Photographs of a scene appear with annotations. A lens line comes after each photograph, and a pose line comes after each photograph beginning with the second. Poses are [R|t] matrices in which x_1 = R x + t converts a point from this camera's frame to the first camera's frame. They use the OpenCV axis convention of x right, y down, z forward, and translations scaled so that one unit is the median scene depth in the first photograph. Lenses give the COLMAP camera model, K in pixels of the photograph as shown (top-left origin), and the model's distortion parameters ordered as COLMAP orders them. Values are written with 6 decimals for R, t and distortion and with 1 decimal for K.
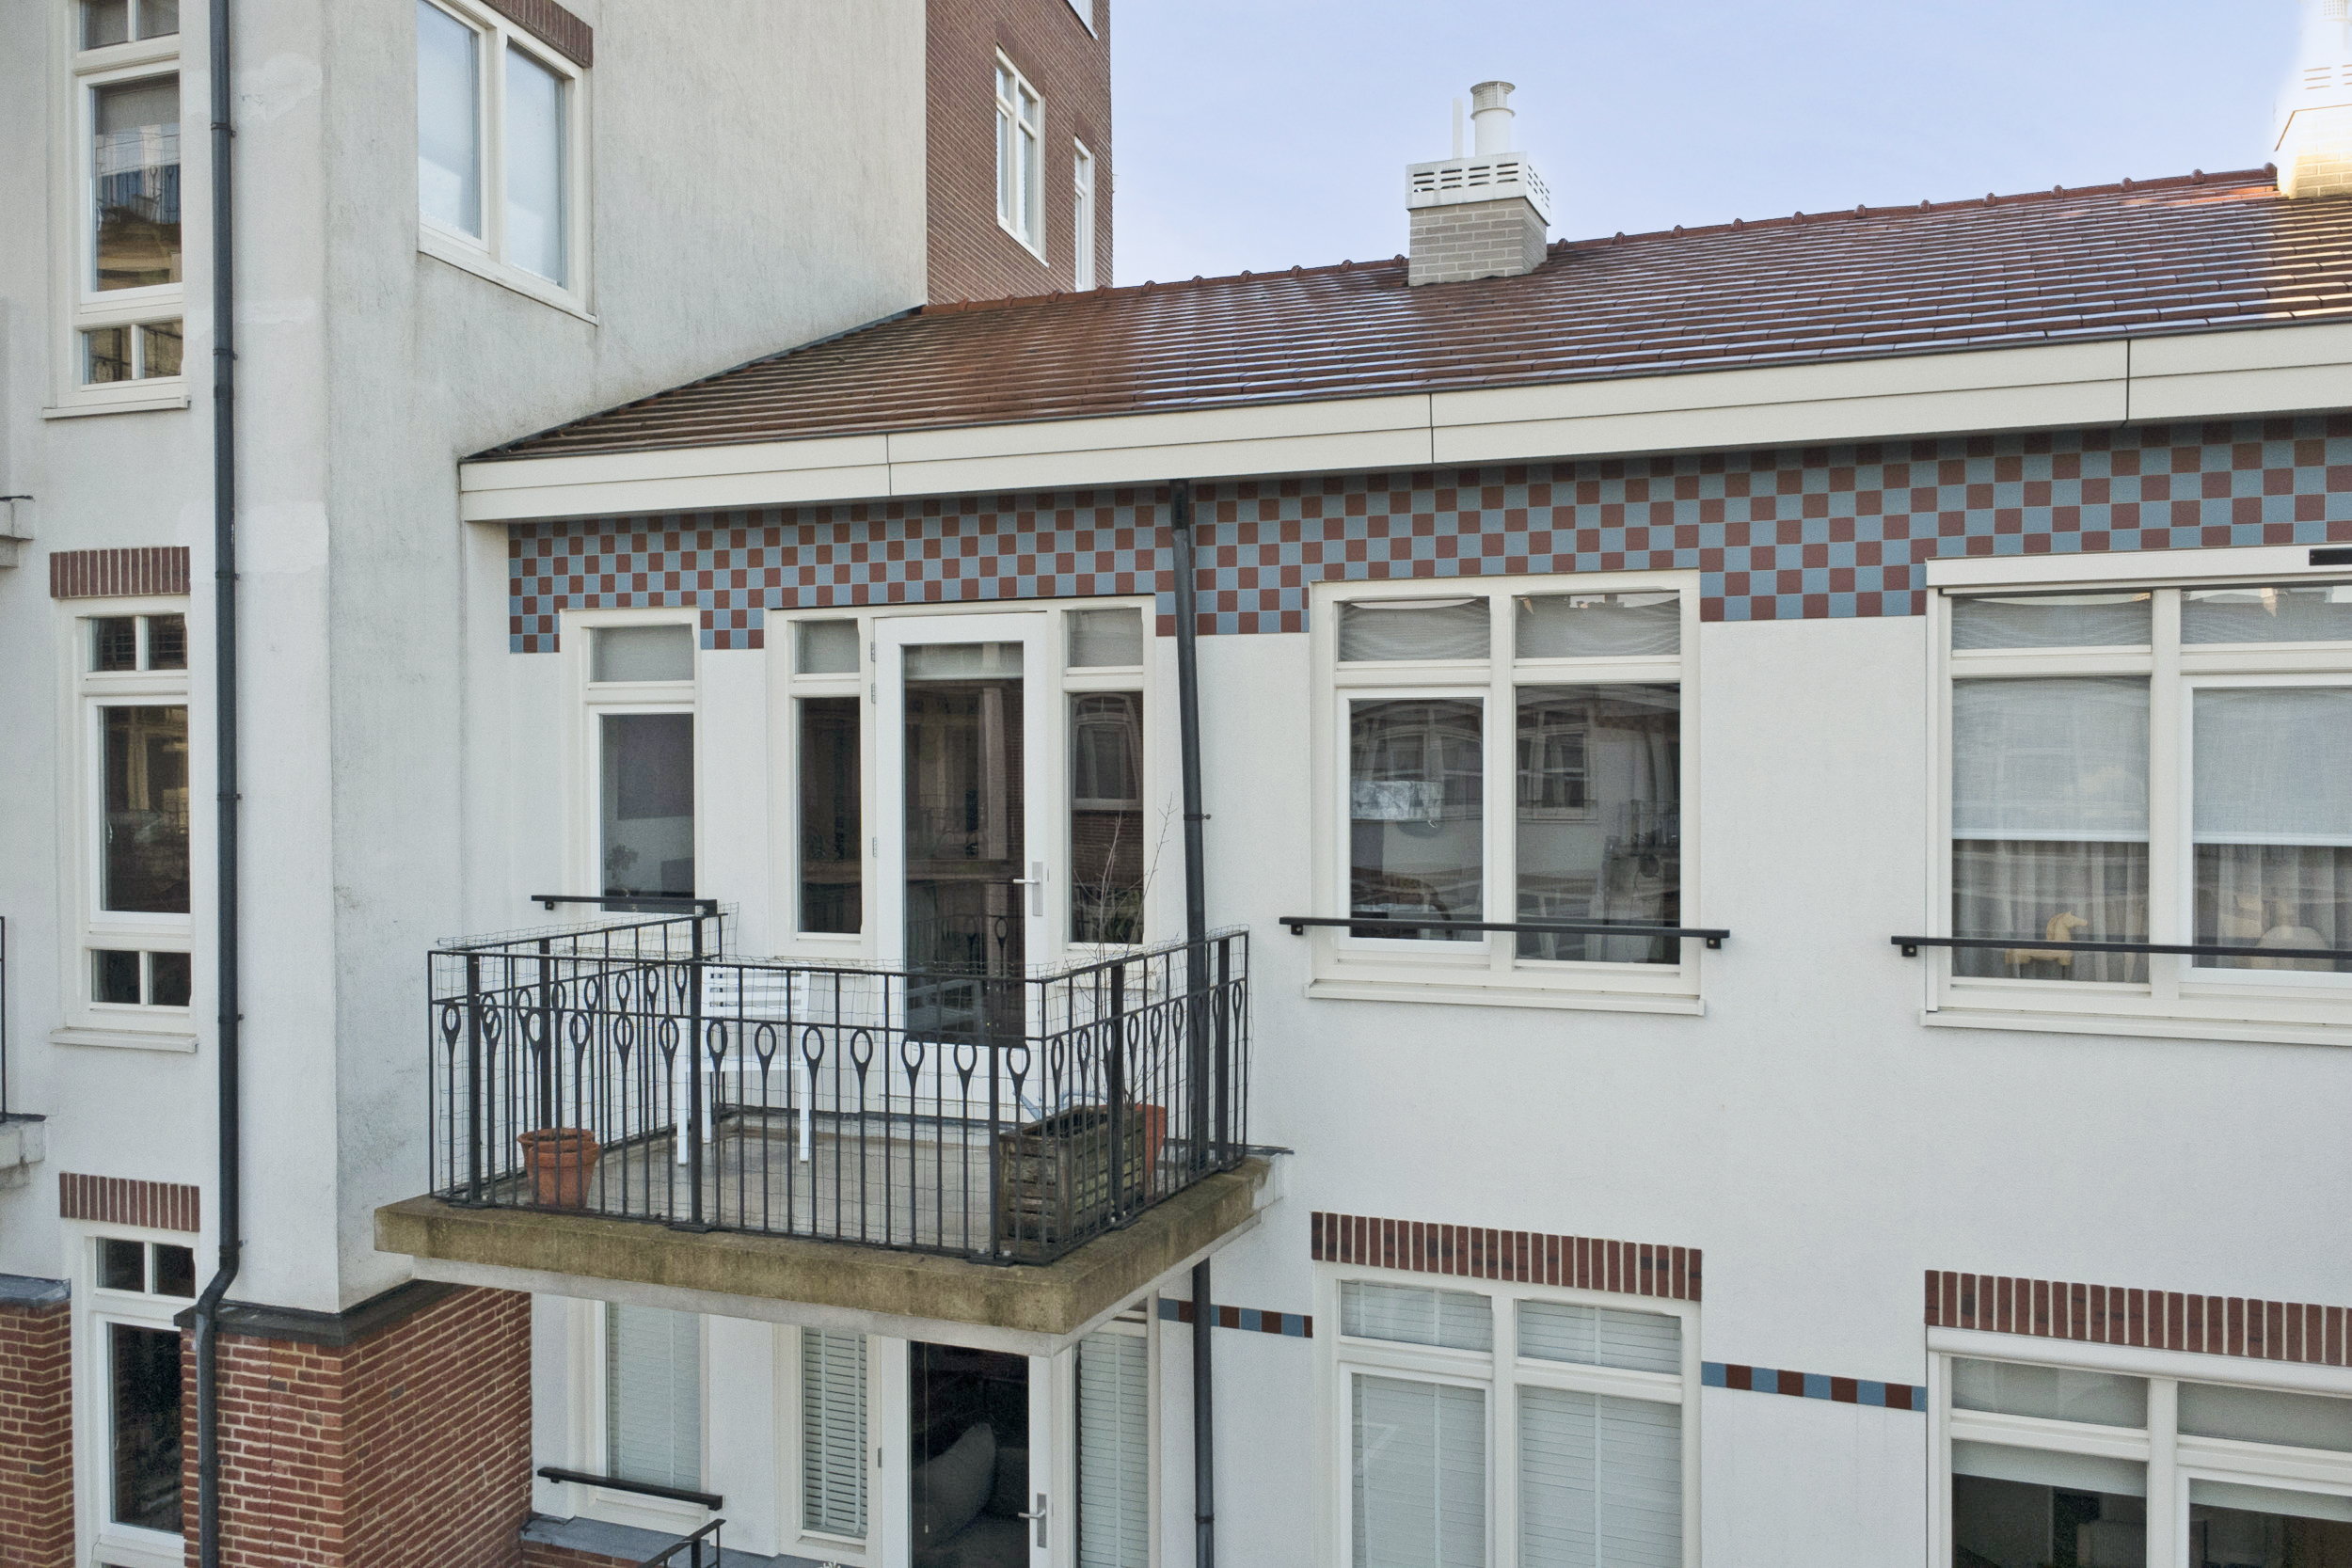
lens RADIAL K [[1913.1, 0, 1176.0], [0, 1913.1, 771.0], [0, 0, 1]] dist [0.010097, 0.006955]
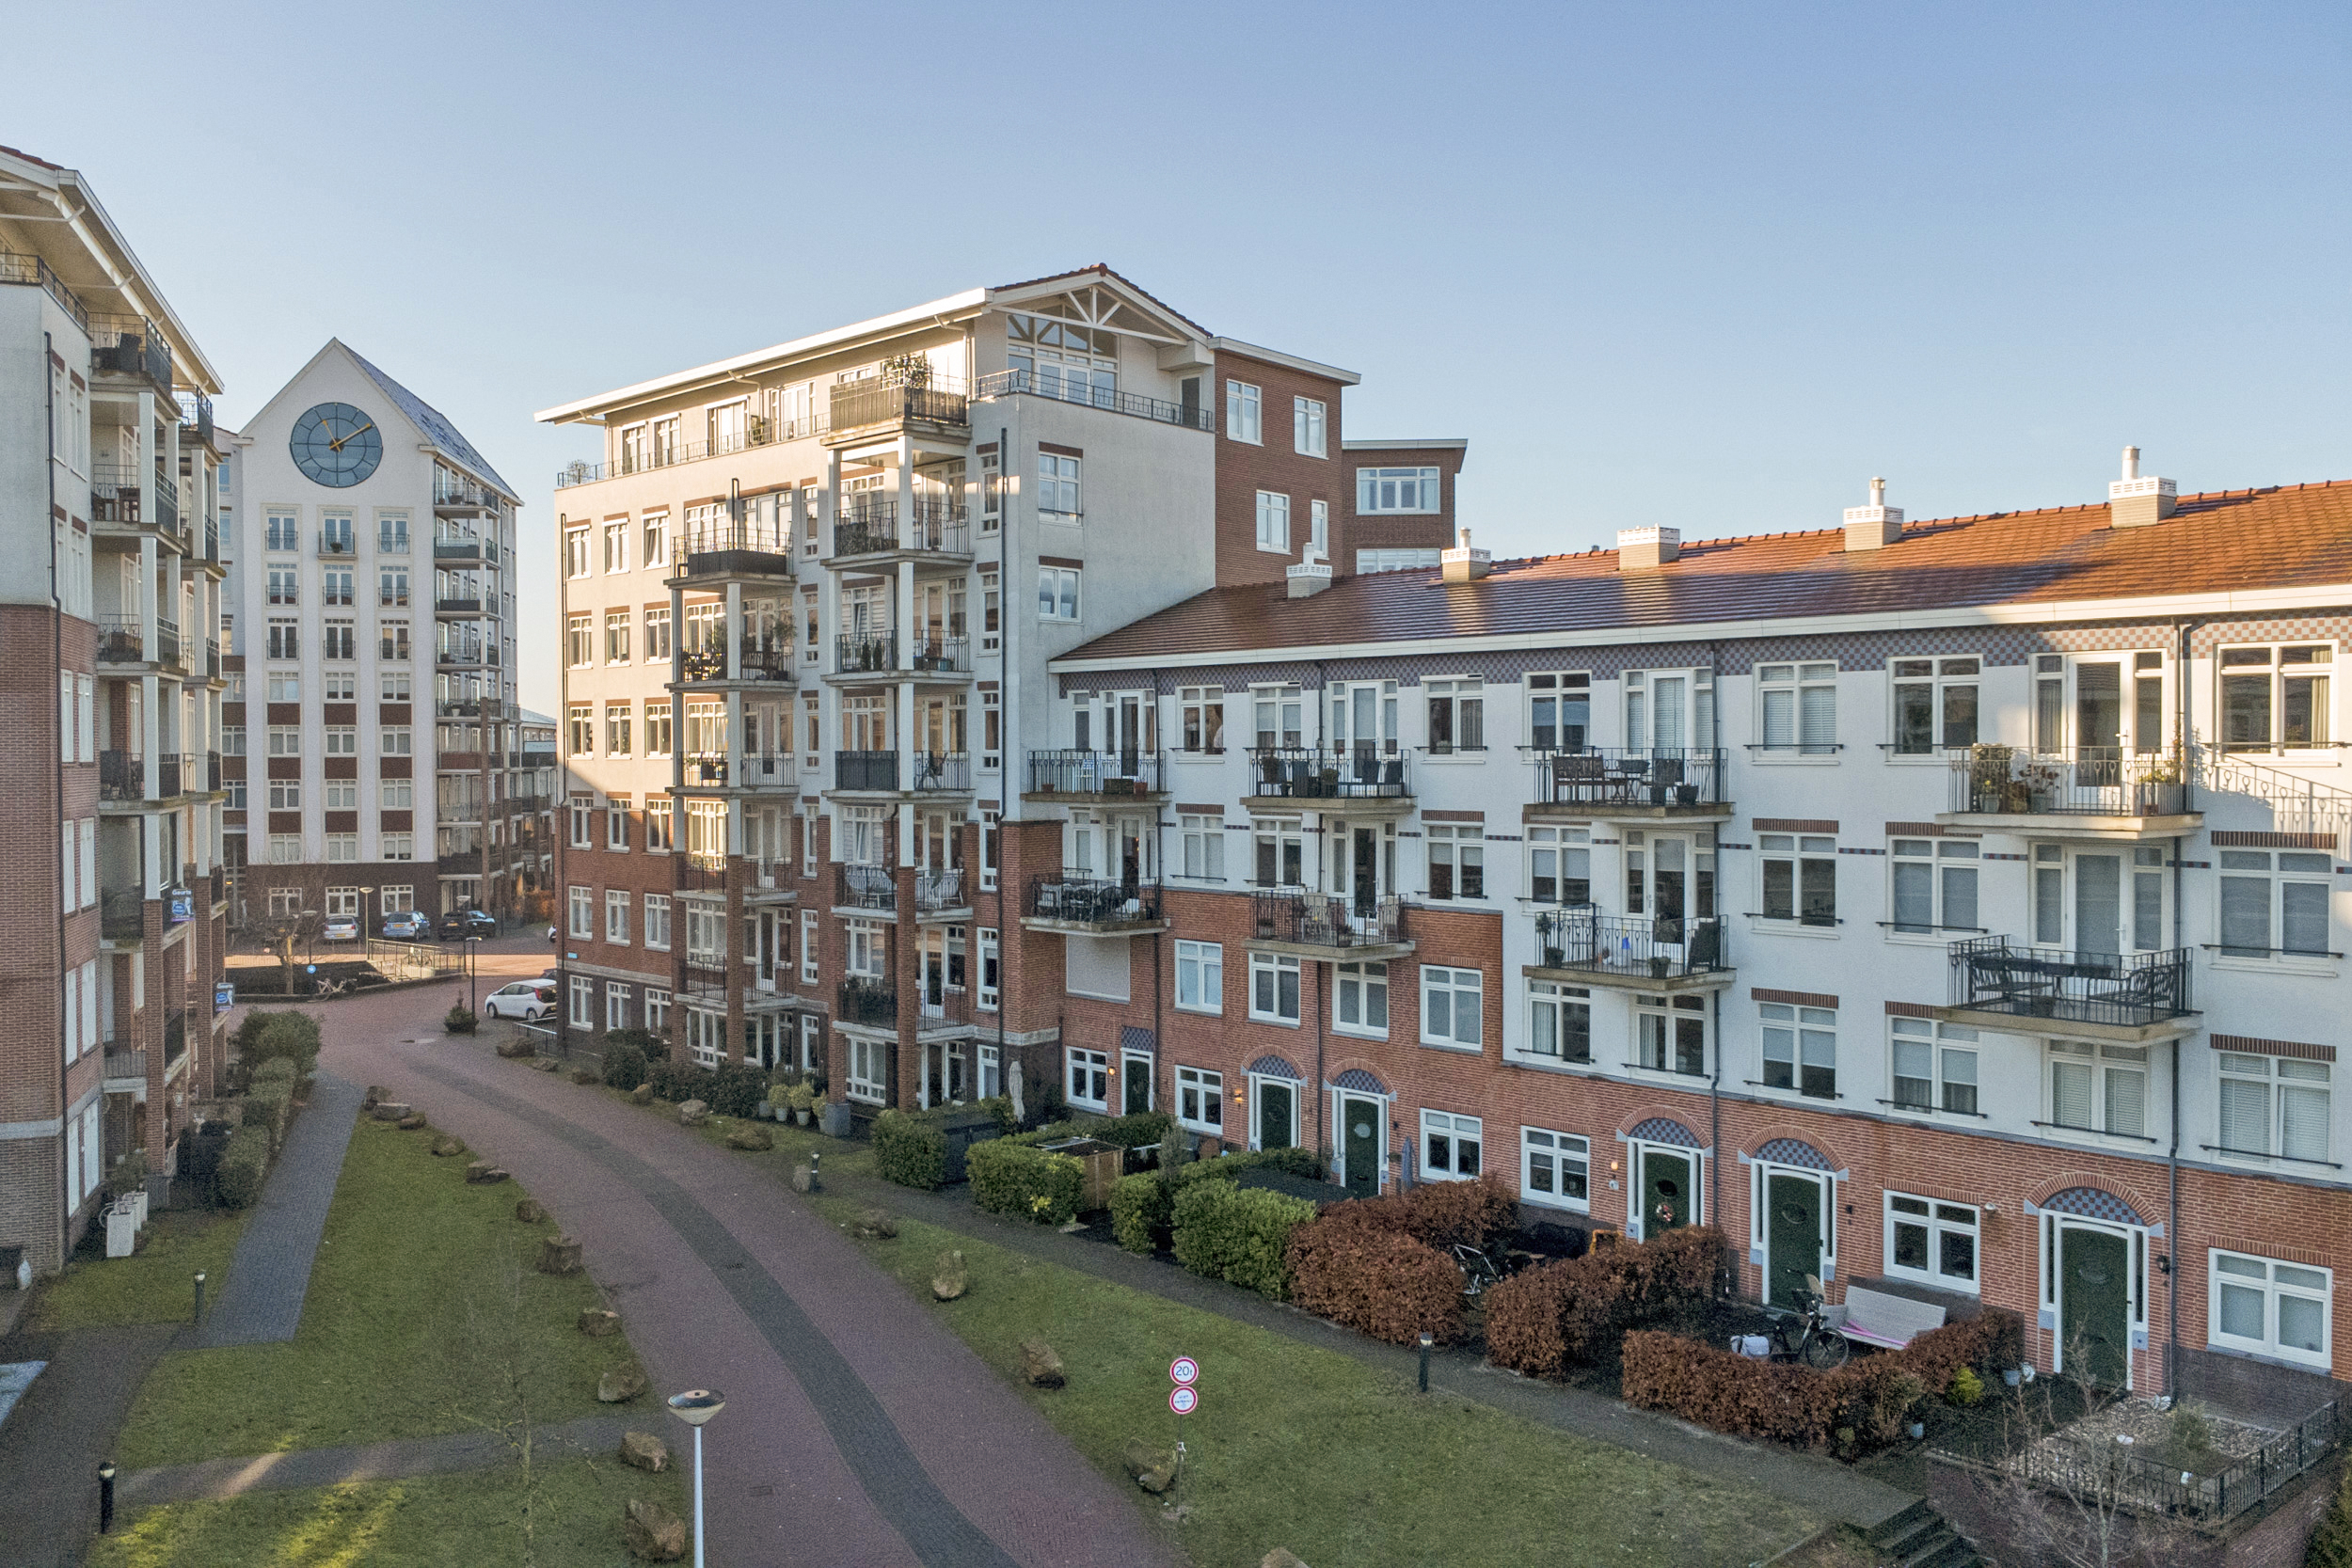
lens RADIAL K [[1913.1, 0, 1177.2], [0, 1913.1, 783.1], [0, 0, 1]] dist [0.010097, 0.006955]
pose [[0.901631, 0.009718, -0.432397, 2.203587], [-0.011472, 0.999933, -0.001449, 0.167989], [0.432354, 0.006267, 0.901682, -3.530857]]
